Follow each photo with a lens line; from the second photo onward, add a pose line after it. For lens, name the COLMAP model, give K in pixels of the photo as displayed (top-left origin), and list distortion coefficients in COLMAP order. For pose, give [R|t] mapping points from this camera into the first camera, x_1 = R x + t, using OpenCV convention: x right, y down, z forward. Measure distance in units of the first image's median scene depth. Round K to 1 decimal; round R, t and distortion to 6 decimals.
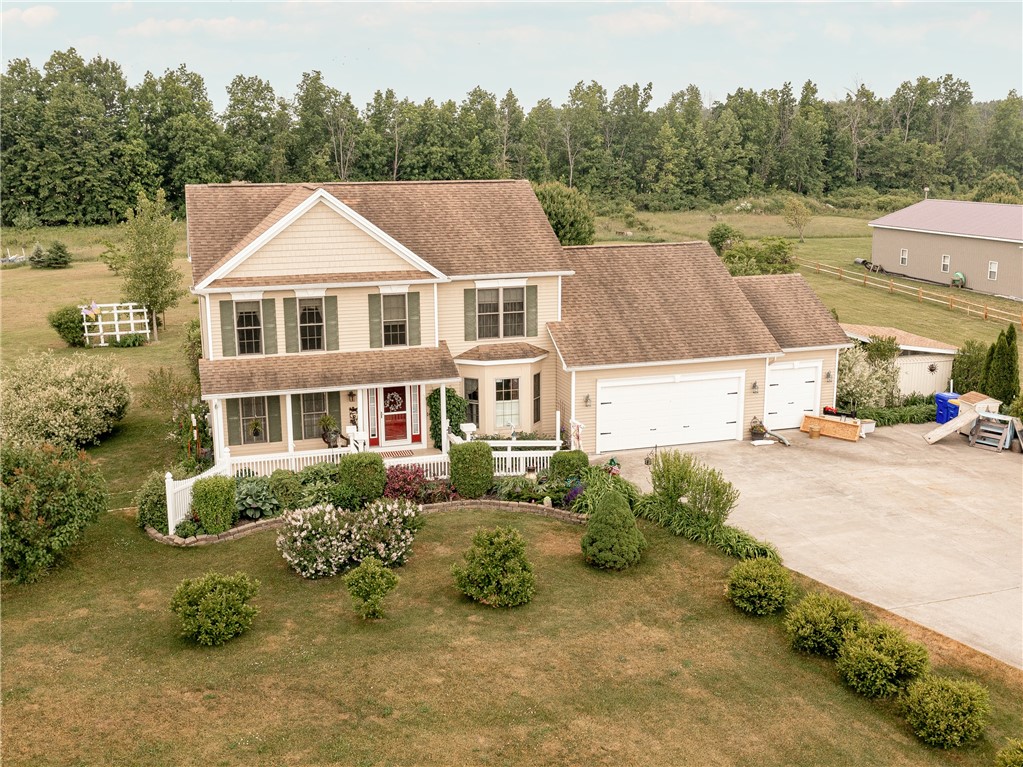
lens RADIAL K [[925.6, 0, 511.5], [0, 925.6, 383.5], [0, 0, 1]] dist [-0.010449, 0.001492]
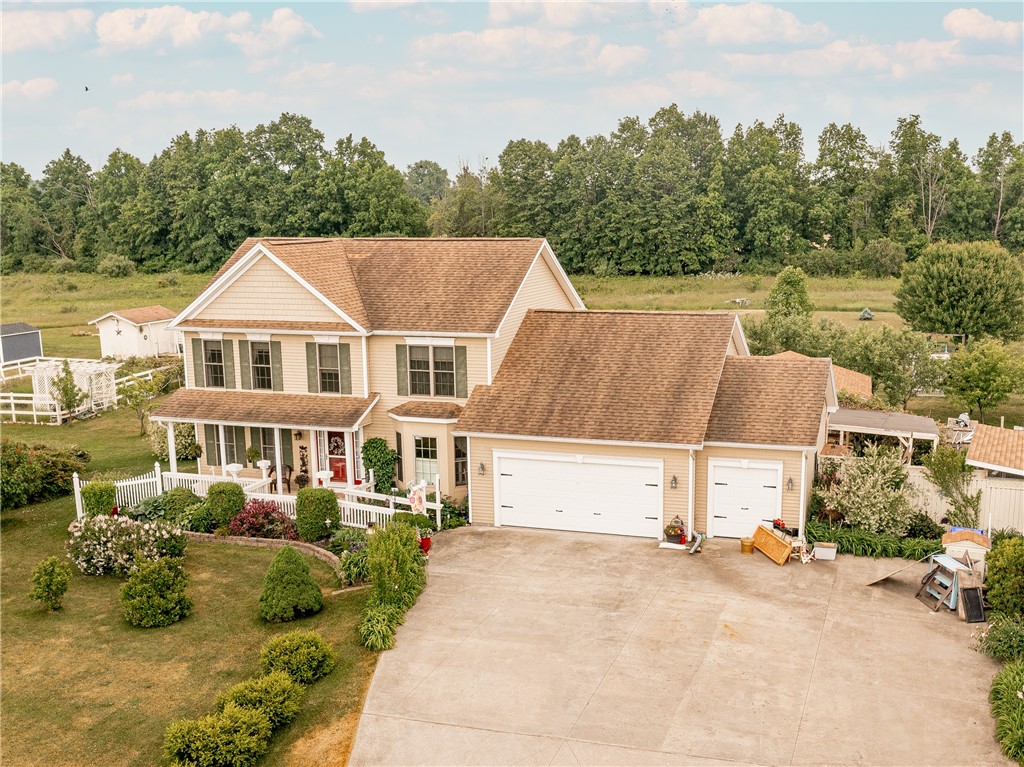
lens RADIAL K [[960.7, 0, 512.5], [0, 960.7, 464.6], [0, 0, 1]] dist [-0.000981, 0.000779]
pose [[0.855677, 0.133688, -0.499945, 0.617333], [-0.123545, 0.990895, 0.053519, -0.043932], [0.502547, 0.015971, 0.864402, 0.153750]]
